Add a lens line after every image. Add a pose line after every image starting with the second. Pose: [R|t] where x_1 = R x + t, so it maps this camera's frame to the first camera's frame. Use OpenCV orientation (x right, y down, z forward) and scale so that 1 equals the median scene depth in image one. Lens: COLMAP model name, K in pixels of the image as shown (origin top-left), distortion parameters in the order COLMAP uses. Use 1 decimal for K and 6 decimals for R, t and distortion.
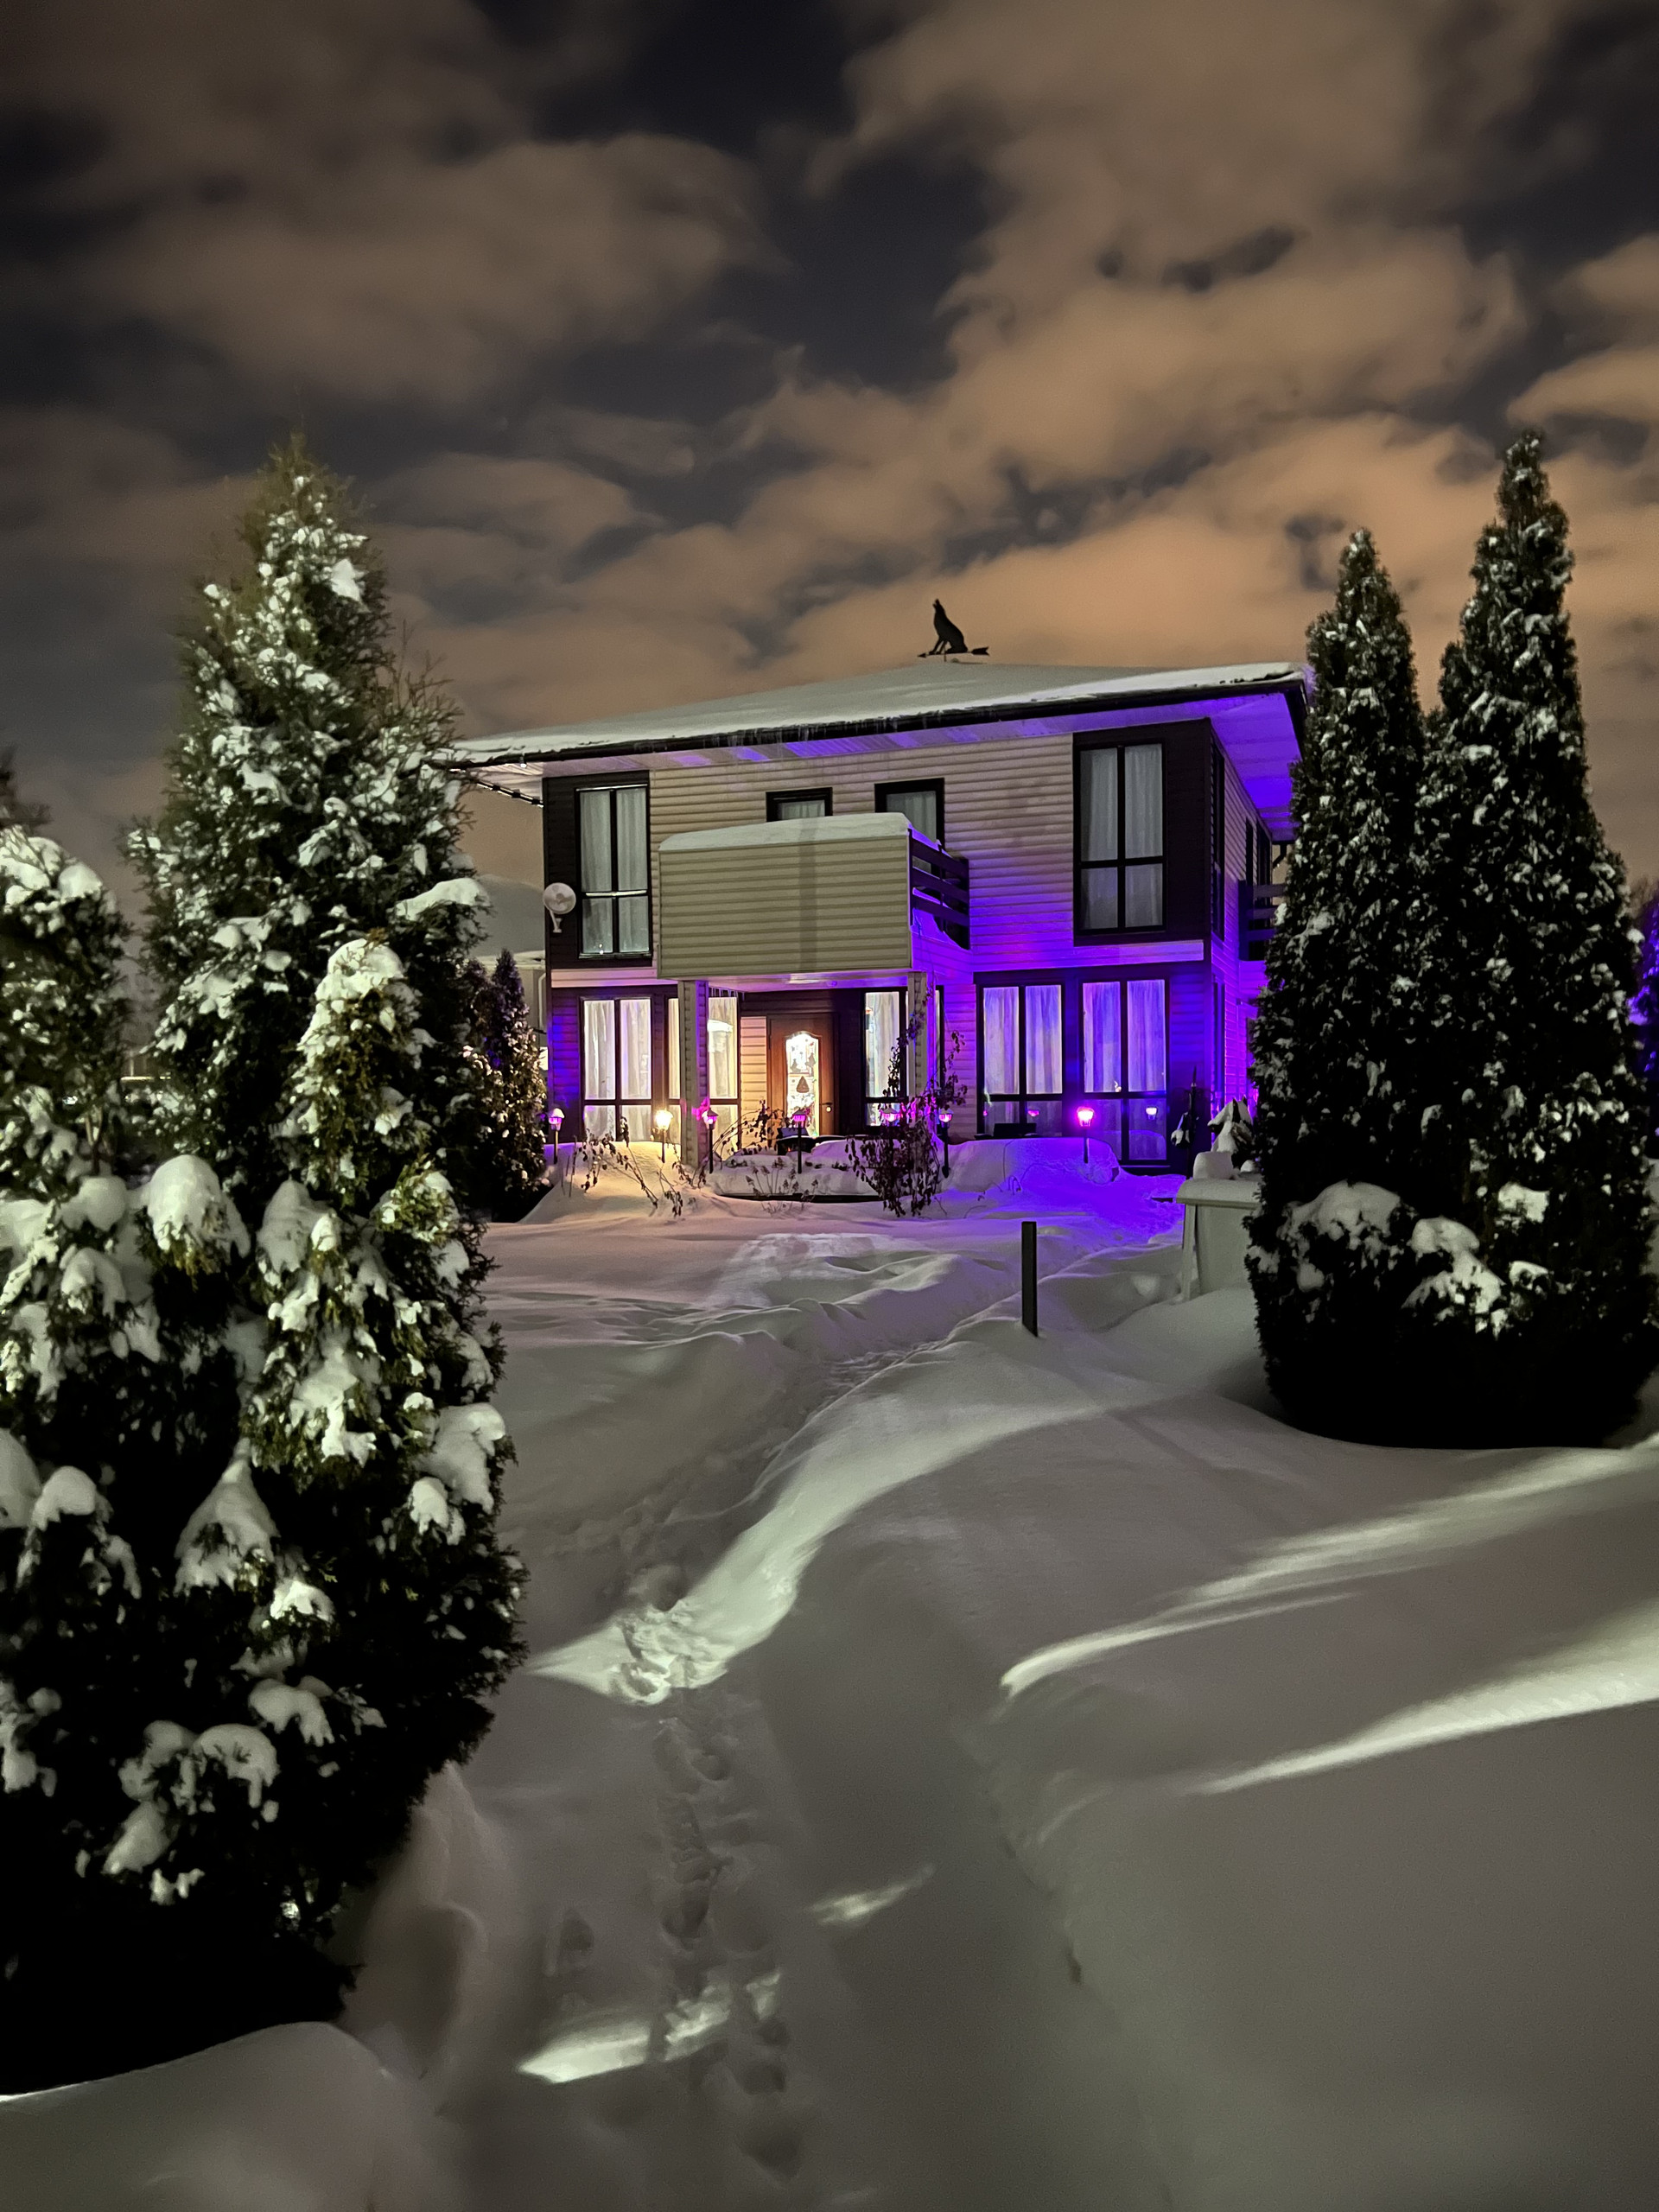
lens RADIAL K [[1705.1, 0, 832.2], [0, 1705.1, 1104.7], [0, 0, 1]] dist [0.054738, -0.056897]
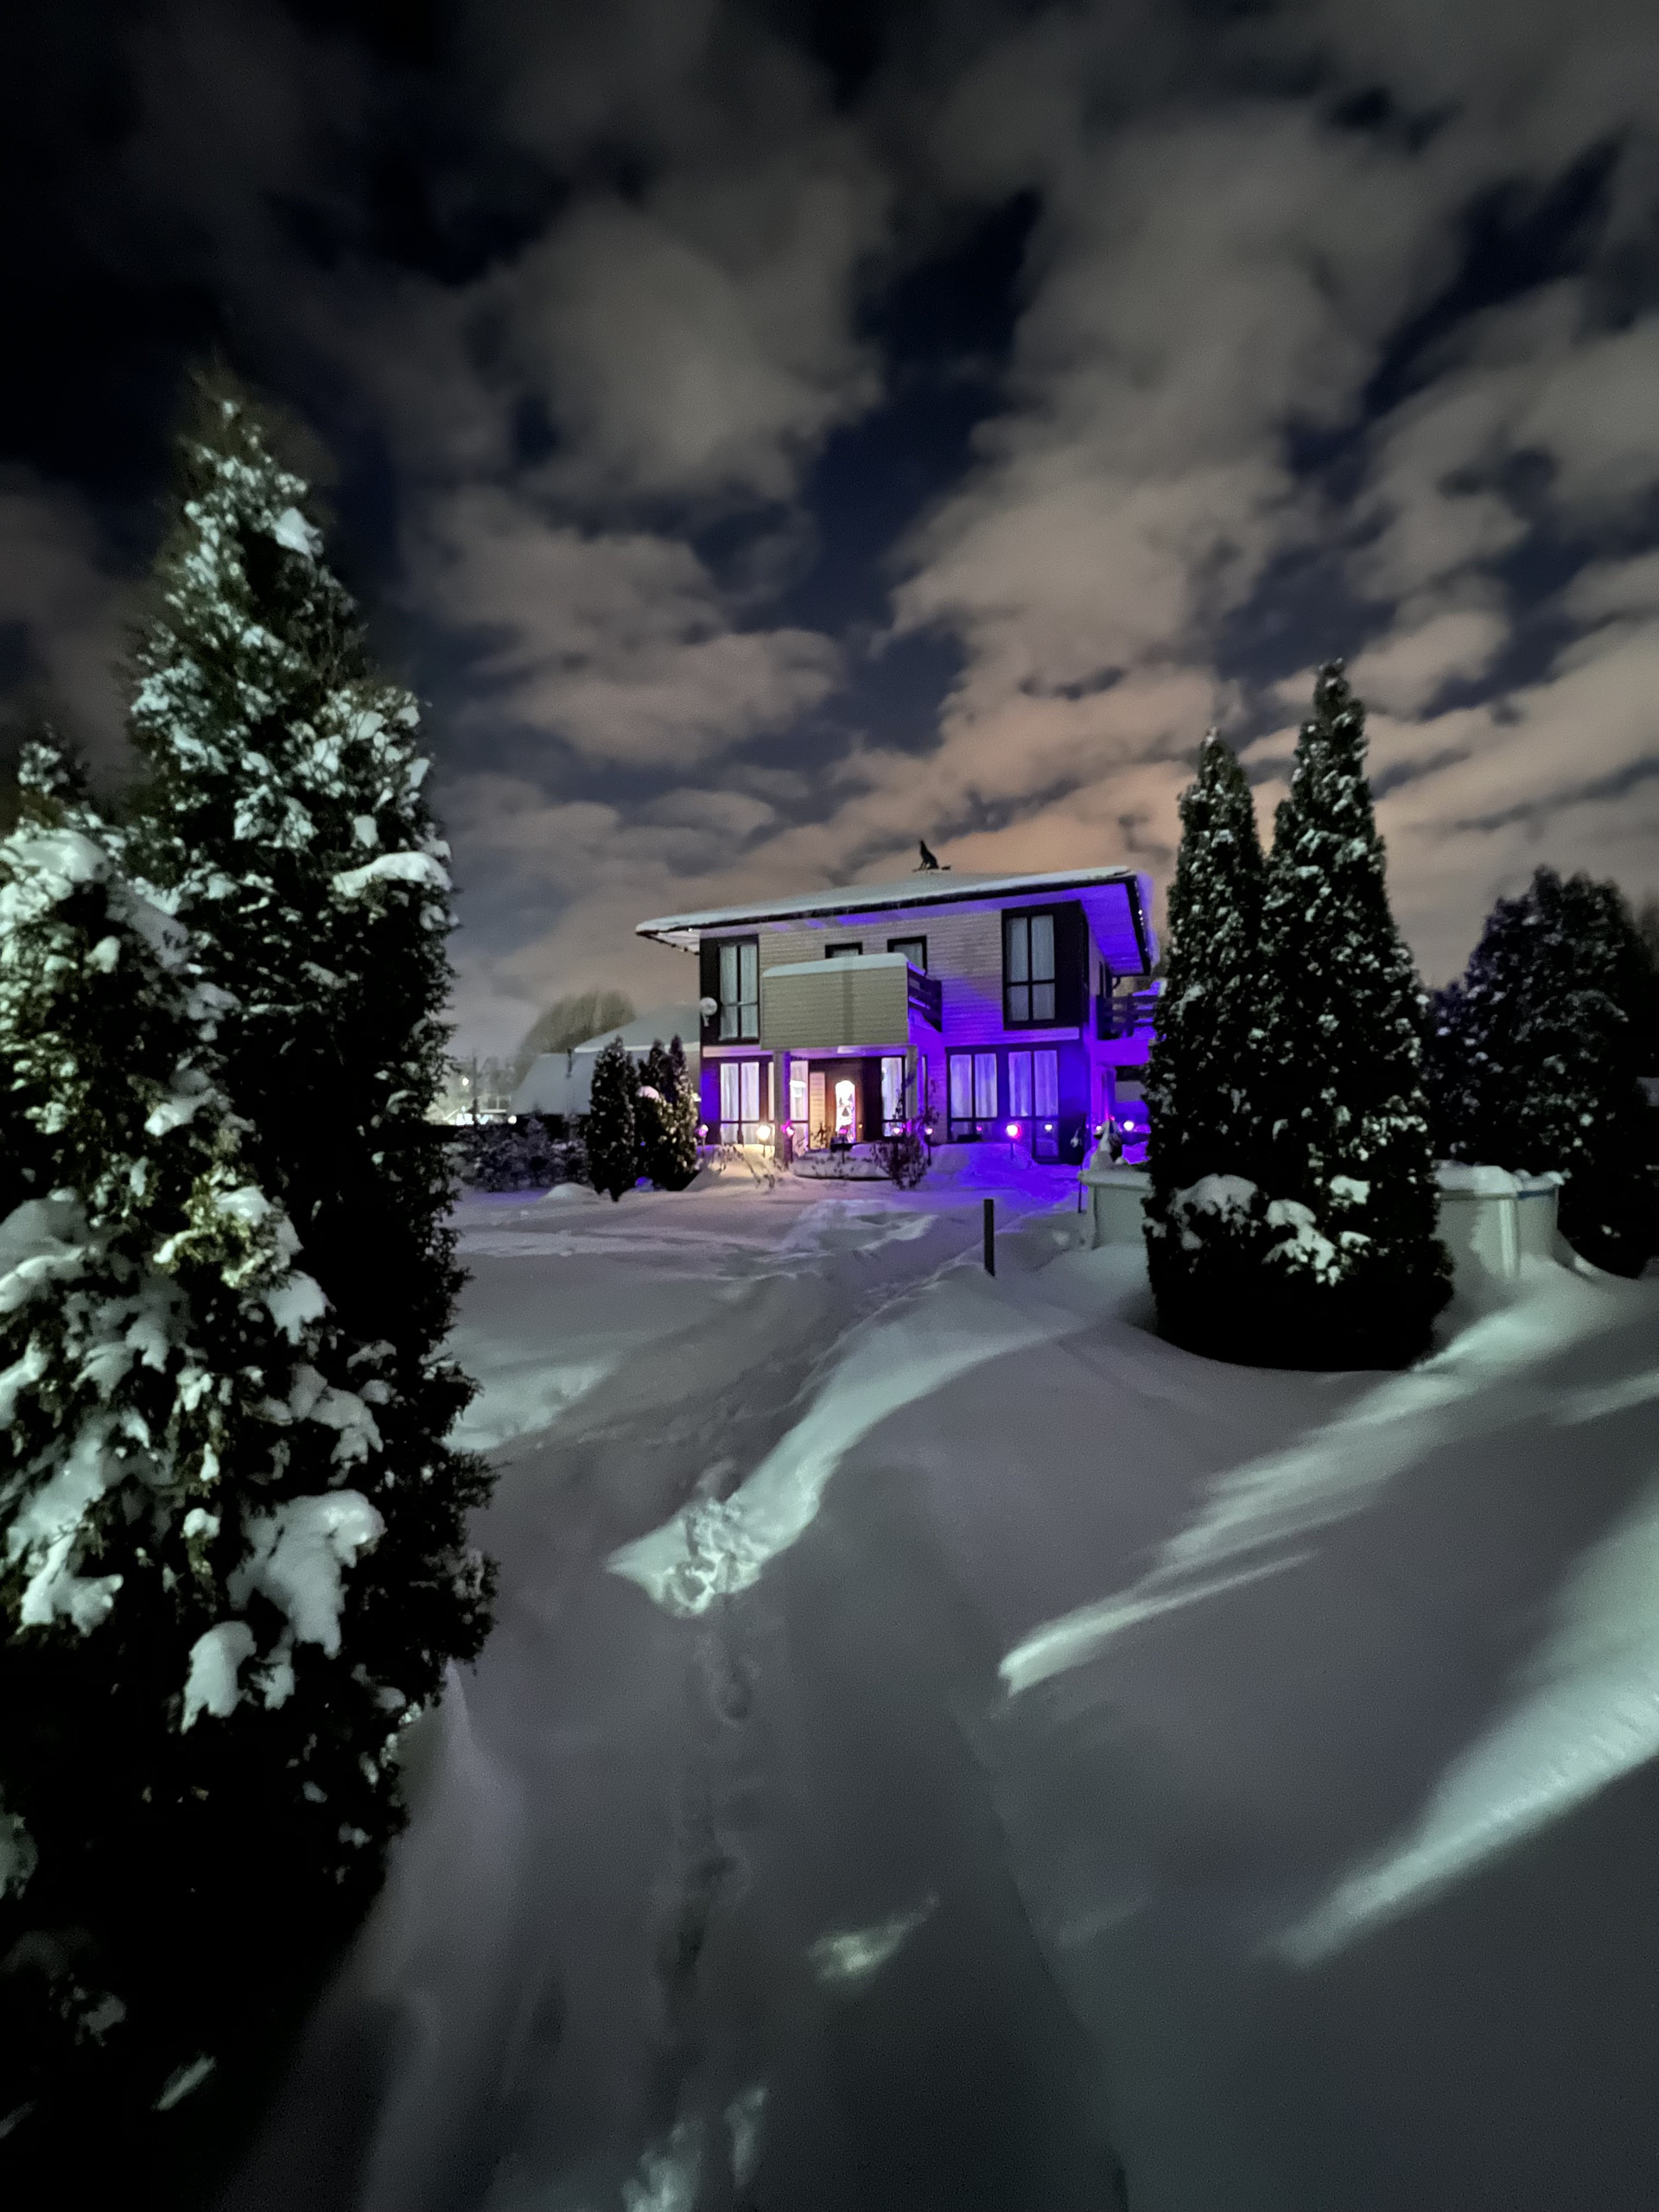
lens RADIAL K [[880.2, 0, 838.1], [0, 880.2, 1085.5], [0, 0, 1]] dist [0.000800, 0.000041]
pose [[0.999450, -0.000832, -0.033166, 0.011356], [-0.000681, 0.998961, -0.045573, 0.005577], [0.033170, 0.045570, 0.998410, 0.267992]]
